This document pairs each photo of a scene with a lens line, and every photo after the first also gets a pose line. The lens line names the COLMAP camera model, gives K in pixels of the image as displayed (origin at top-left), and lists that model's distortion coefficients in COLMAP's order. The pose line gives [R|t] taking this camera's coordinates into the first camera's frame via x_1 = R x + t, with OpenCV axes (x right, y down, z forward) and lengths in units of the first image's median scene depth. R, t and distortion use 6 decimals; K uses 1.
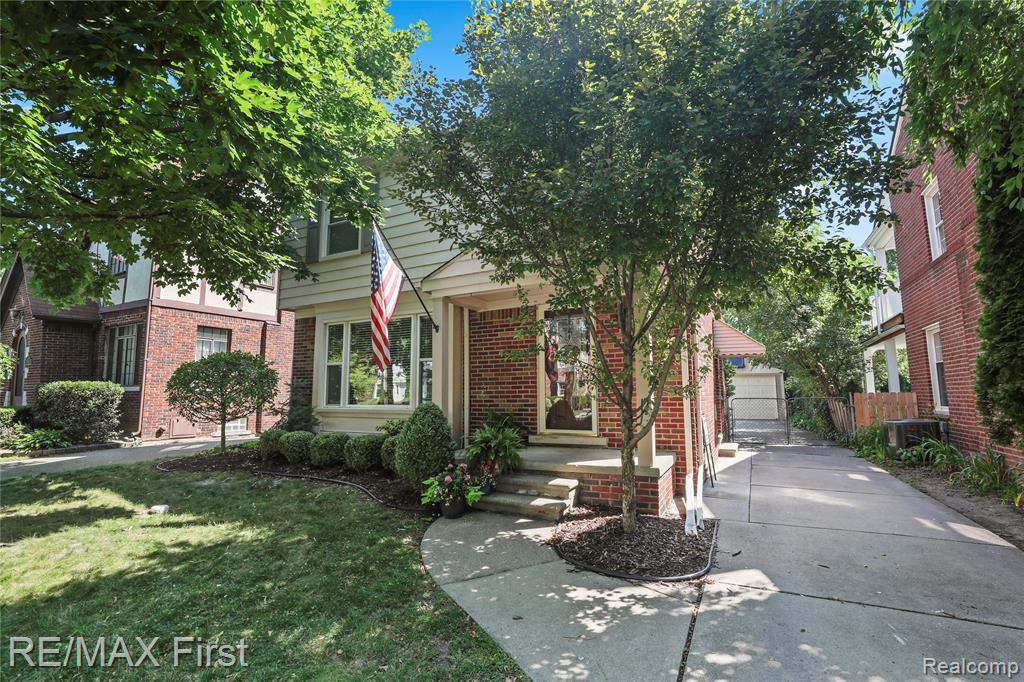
lens RADIAL K [[465.7, 0, 509.1], [0, 465.7, 337.1], [0, 0, 1]] dist [-0.006405, -0.000439]
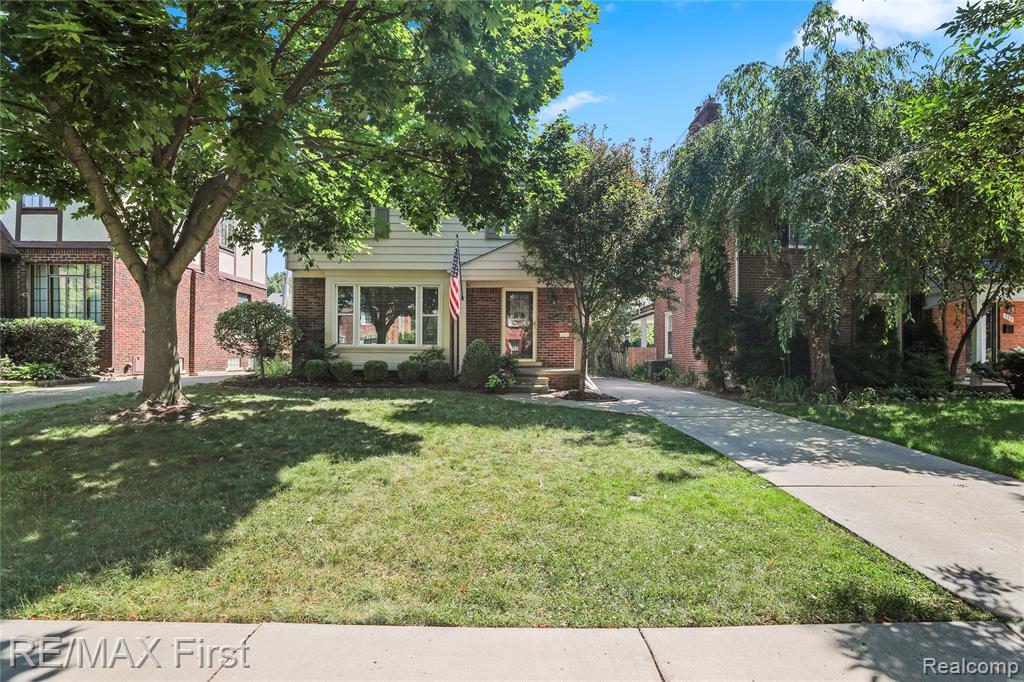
lens RADIAL K [[465.7, 0, 514.2], [0, 465.7, 349.8], [0, 0, 1]] dist [-0.006405, -0.000439]
pose [[0.889132, 0.020701, 0.457183, -0.499121], [-0.070196, 0.993324, 0.091542, -0.000920], [-0.452235, -0.113486, 0.884649, -0.404578]]
